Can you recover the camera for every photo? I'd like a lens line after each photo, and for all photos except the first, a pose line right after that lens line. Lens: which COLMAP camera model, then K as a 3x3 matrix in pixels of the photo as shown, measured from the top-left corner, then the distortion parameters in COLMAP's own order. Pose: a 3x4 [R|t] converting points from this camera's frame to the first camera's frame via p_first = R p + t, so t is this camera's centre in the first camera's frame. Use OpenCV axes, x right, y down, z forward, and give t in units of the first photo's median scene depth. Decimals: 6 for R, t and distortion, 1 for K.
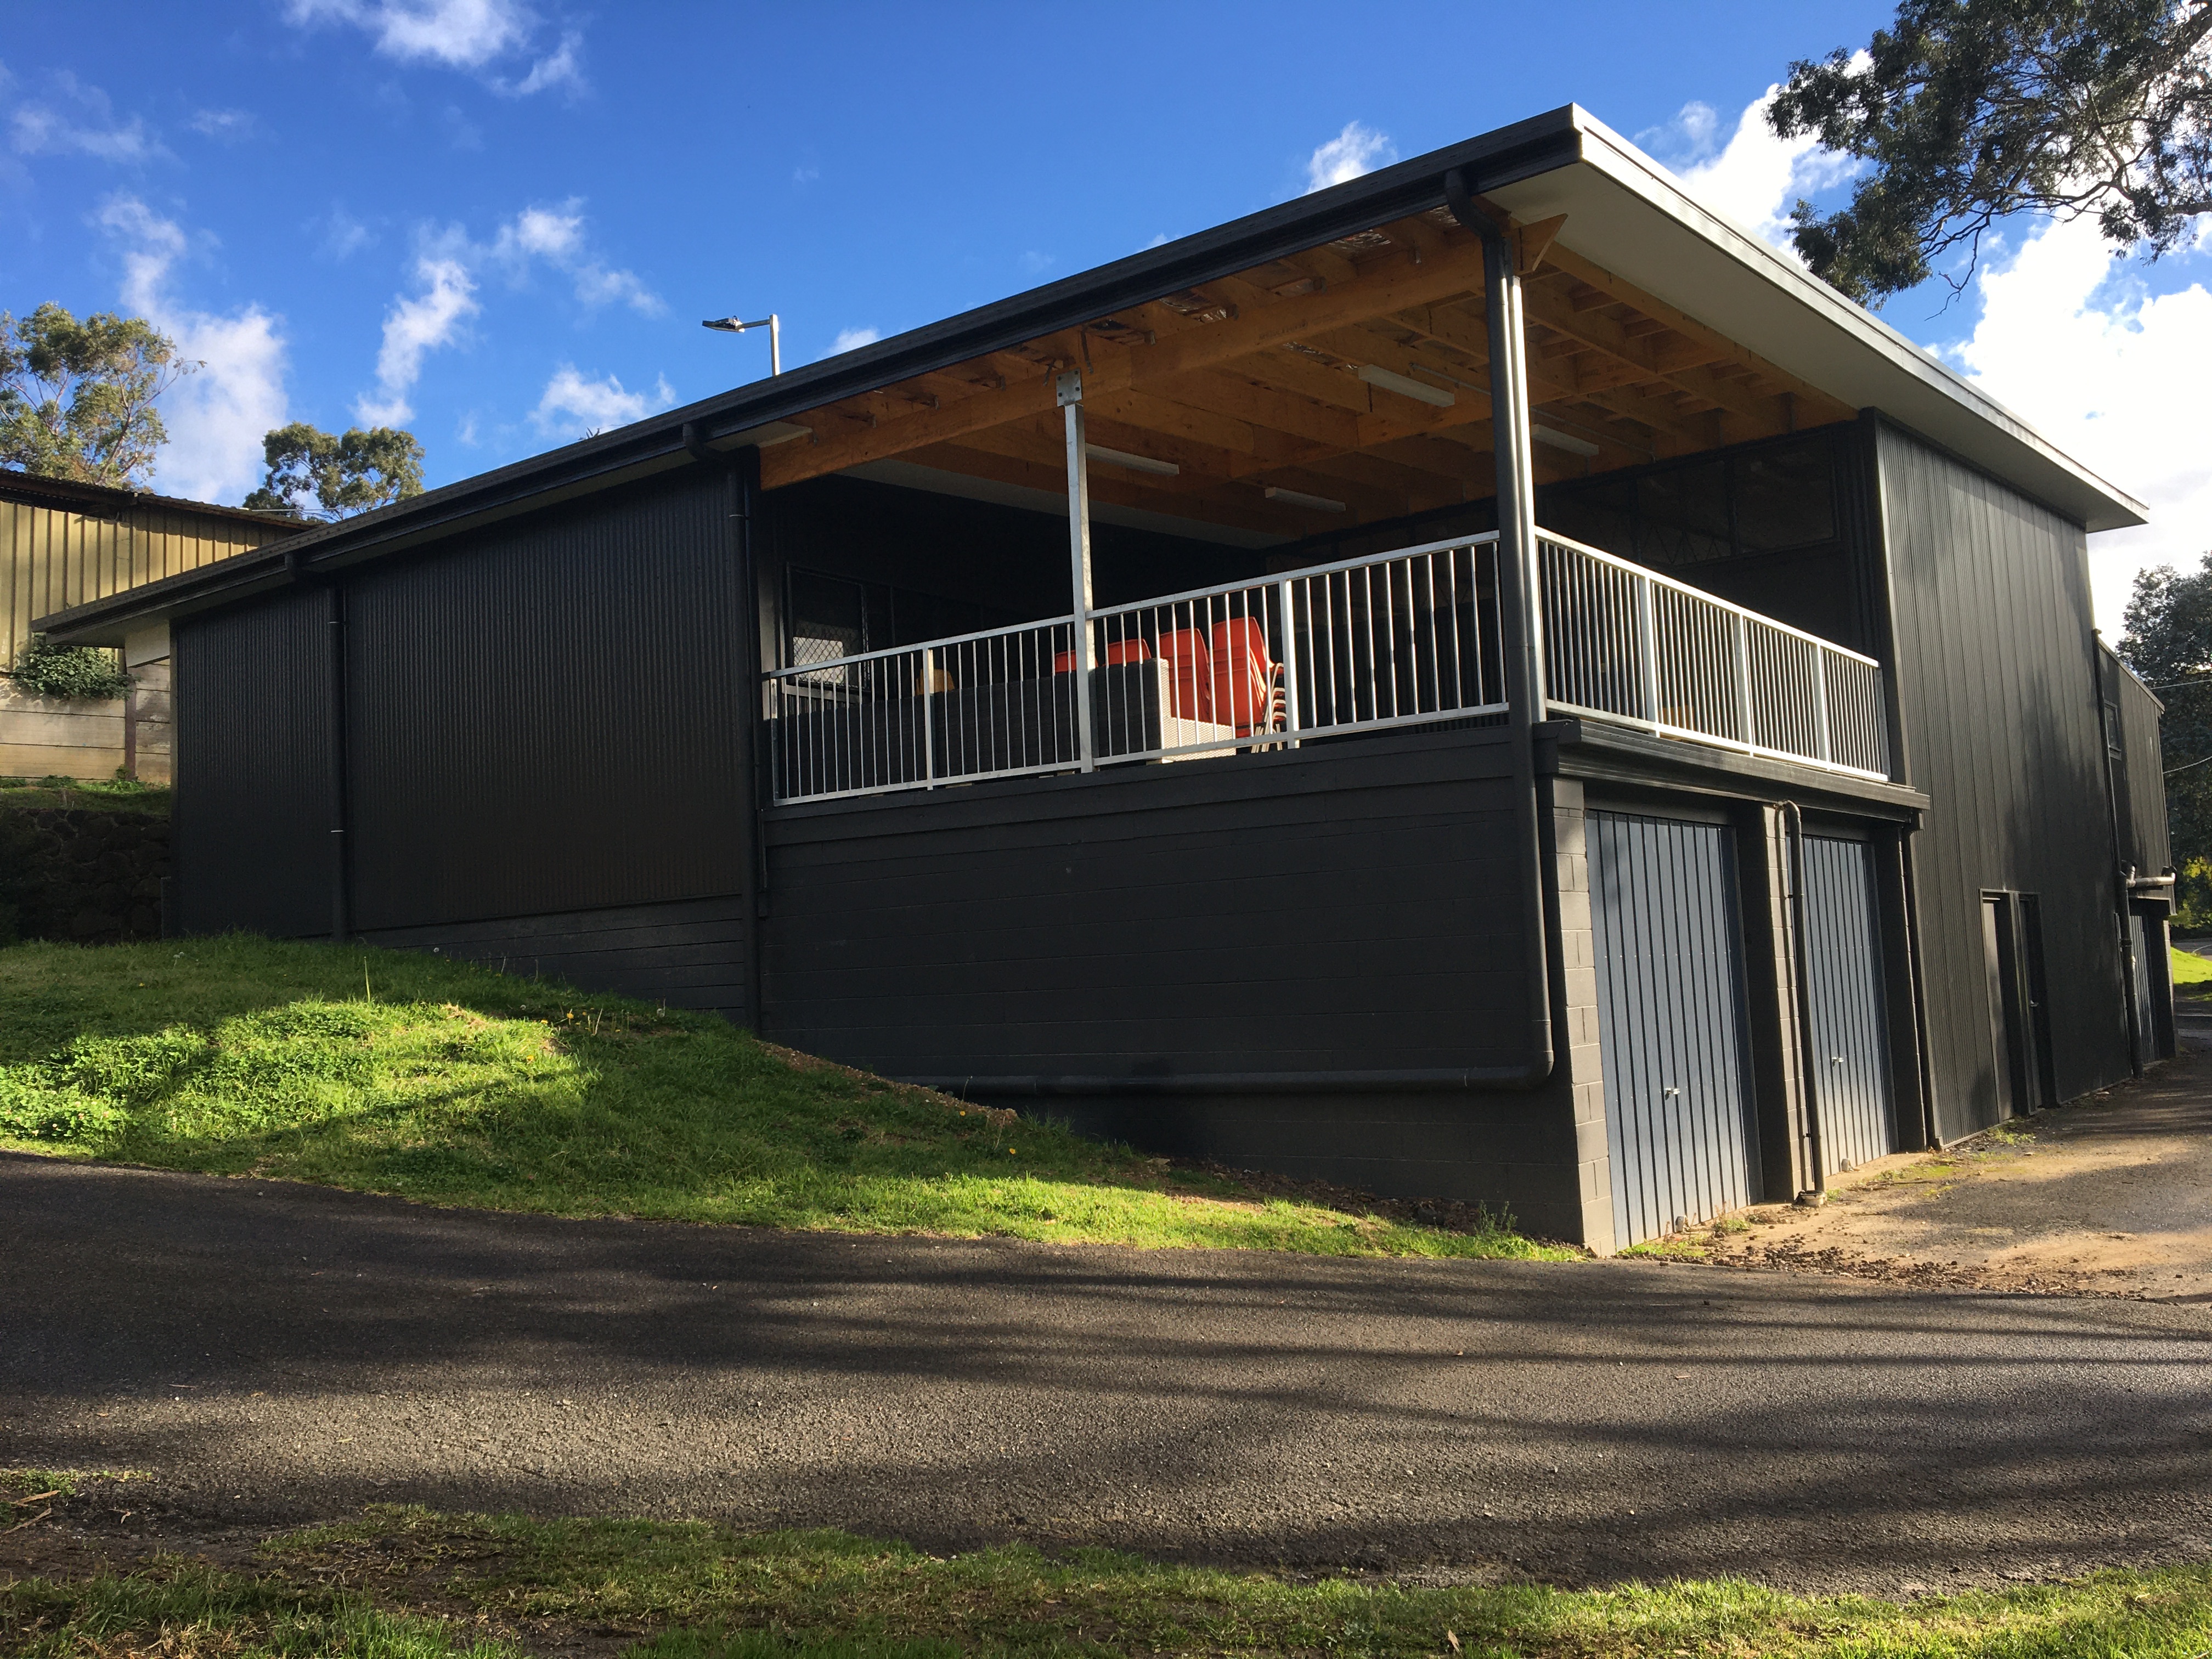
lens RADIAL K [[1841.8, 0, 1106.0], [0, 1841.8, 829.5], [0, 0, 1]] dist [0.157101, -0.567382]
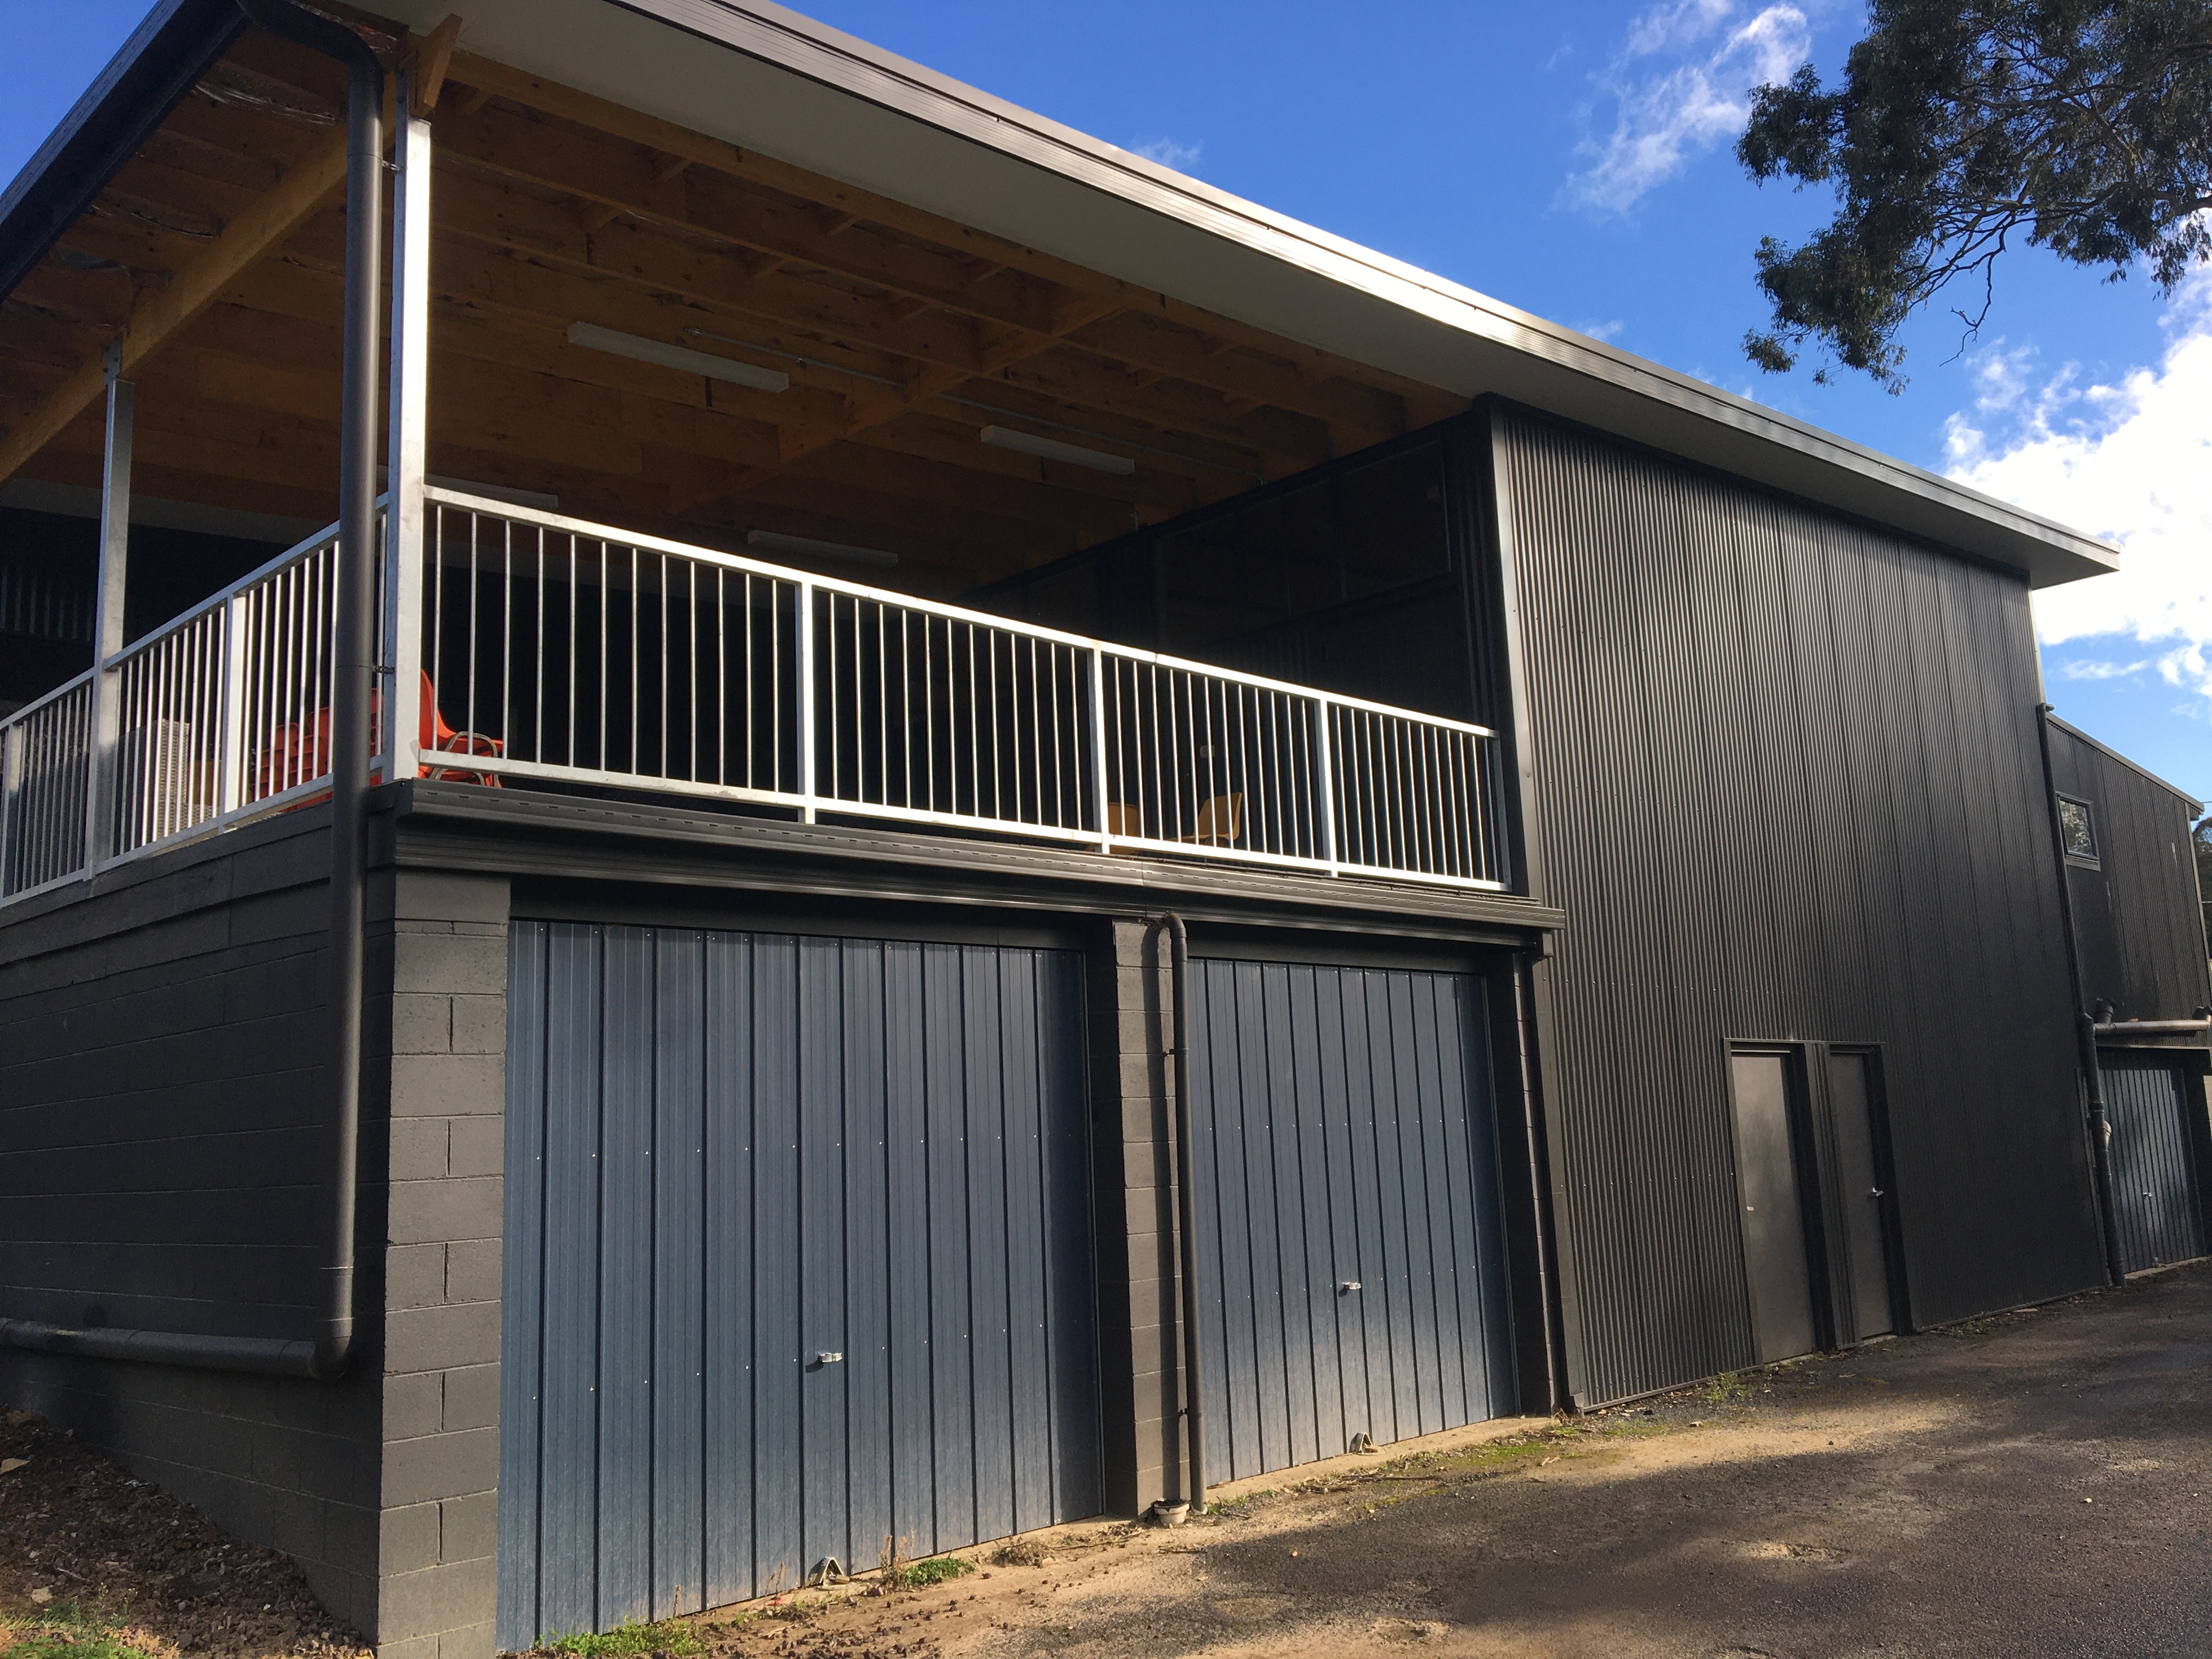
lens RADIAL K [[1841.8, 0, 1106.0], [0, 1841.8, 829.5], [0, 0, 1]] dist [0.157101, -0.567382]
pose [[0.993903, -0.016213, -0.109064, 0.346226], [0.007761, 0.996964, -0.077480, 0.005259], [0.109989, 0.076162, 0.991010, 0.256347]]
